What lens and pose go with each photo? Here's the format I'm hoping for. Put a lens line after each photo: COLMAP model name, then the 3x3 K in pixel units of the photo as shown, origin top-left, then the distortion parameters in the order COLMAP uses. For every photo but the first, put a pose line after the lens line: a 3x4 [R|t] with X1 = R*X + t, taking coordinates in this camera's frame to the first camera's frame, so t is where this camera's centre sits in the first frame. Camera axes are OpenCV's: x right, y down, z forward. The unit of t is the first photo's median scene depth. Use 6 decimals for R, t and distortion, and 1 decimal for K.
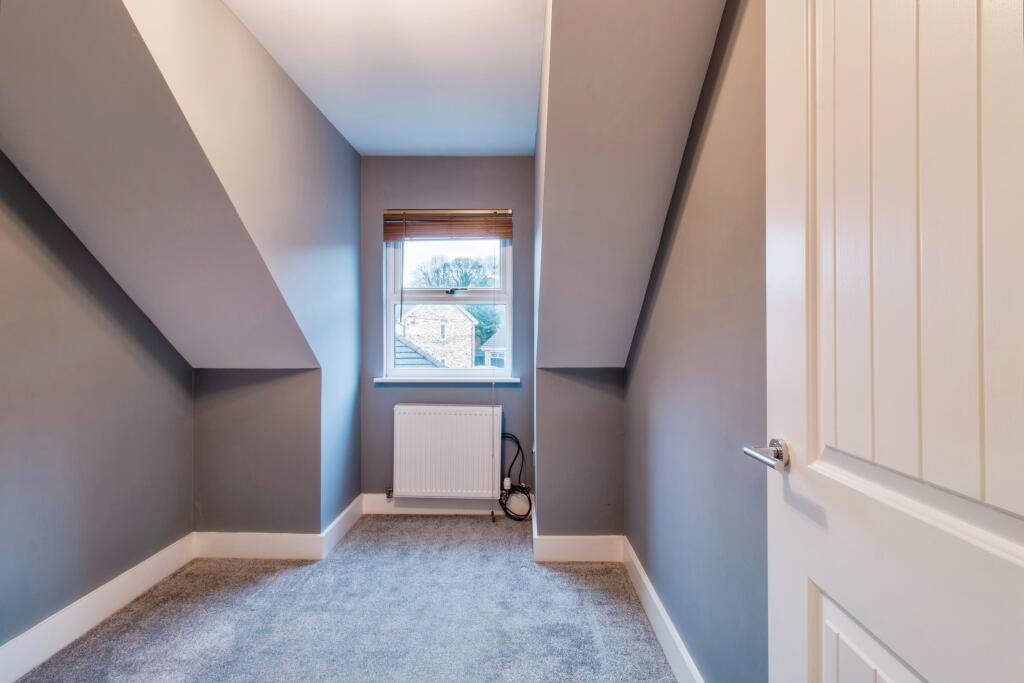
lens RADIAL K [[475.3, 0, 515.5], [0, 475.3, 336.8], [0, 0, 1]] dist [0.004306, 0.000371]
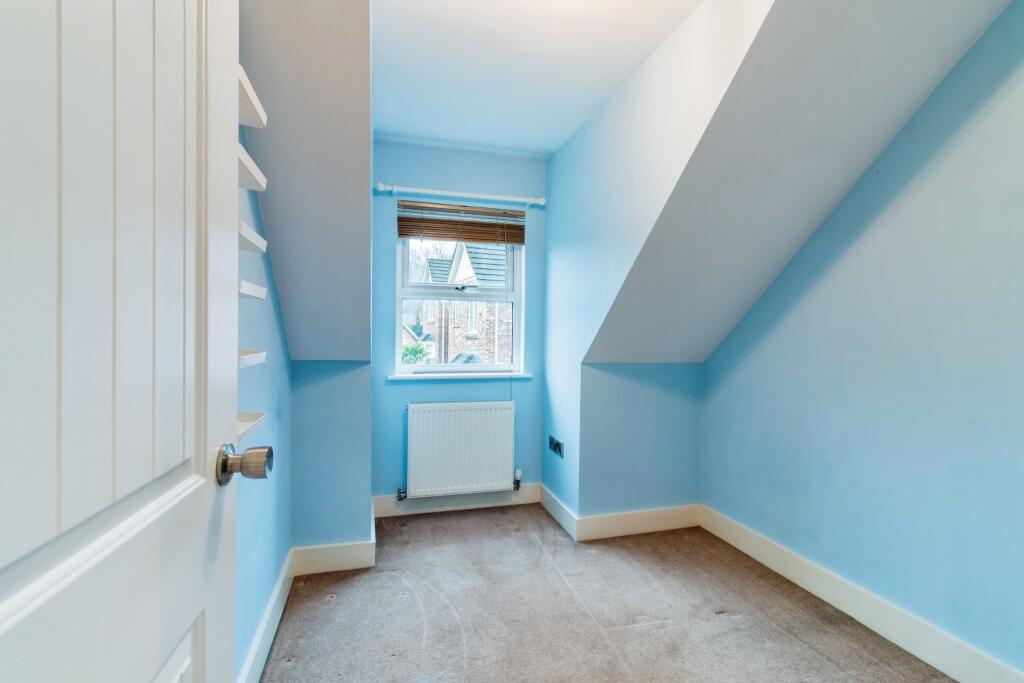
lens RADIAL K [[475.3, 0, 515.5], [0, 475.3, 336.8], [0, 0, 1]] dist [0.004306, 0.000371]
pose [[0.954011, 0.008102, 0.299663, -0.336160], [-0.010227, 0.999932, 0.005526, 0.000642], [-0.299598, -0.008337, 0.954029, 0.013563]]
